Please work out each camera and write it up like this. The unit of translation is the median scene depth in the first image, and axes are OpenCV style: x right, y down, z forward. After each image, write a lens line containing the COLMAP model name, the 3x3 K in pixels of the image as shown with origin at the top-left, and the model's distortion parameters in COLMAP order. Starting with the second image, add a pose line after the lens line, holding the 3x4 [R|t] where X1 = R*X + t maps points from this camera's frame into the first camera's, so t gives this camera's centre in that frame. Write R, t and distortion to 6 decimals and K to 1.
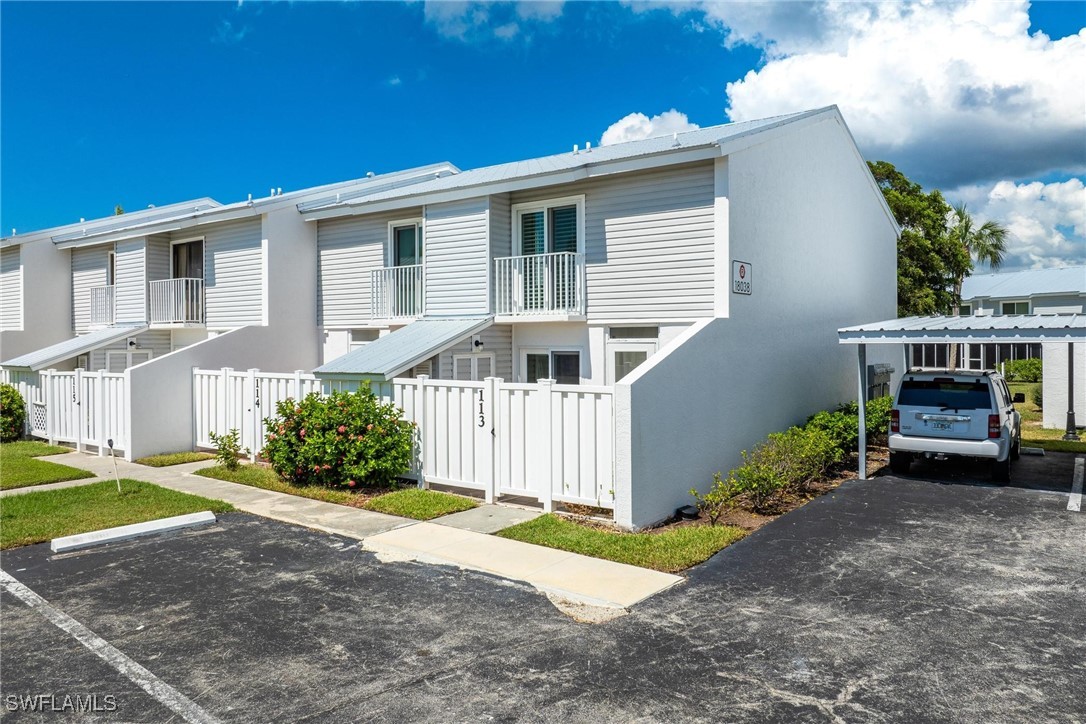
lens RADIAL K [[745.1, 0, 543.0], [0, 745.1, 362.0], [0, 0, 1]] dist [-0.026245, 0.001500]
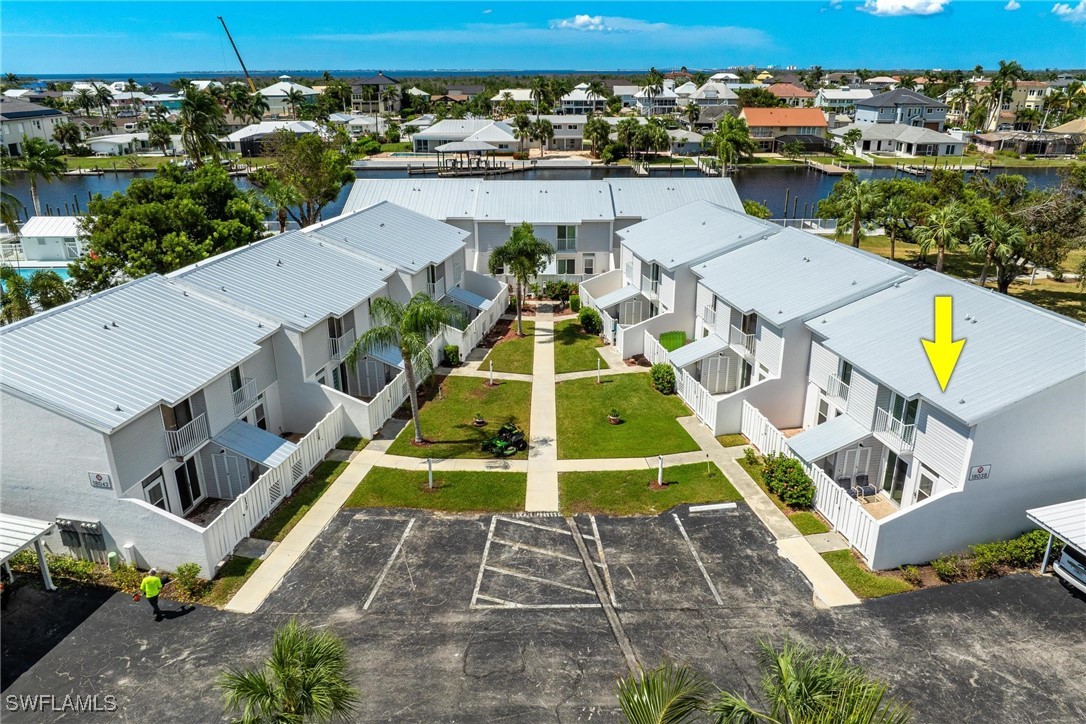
lens RADIAL K [[745.1, 0, 543.0], [0, 745.1, 362.0], [0, 0, 1]] dist [-0.026245, 0.001500]
pose [[0.738200, 0.236704, -0.631689, 1.006476], [0.008216, 0.933192, 0.359283, -1.949917], [0.674531, -0.270413, 0.686938, -1.950853]]
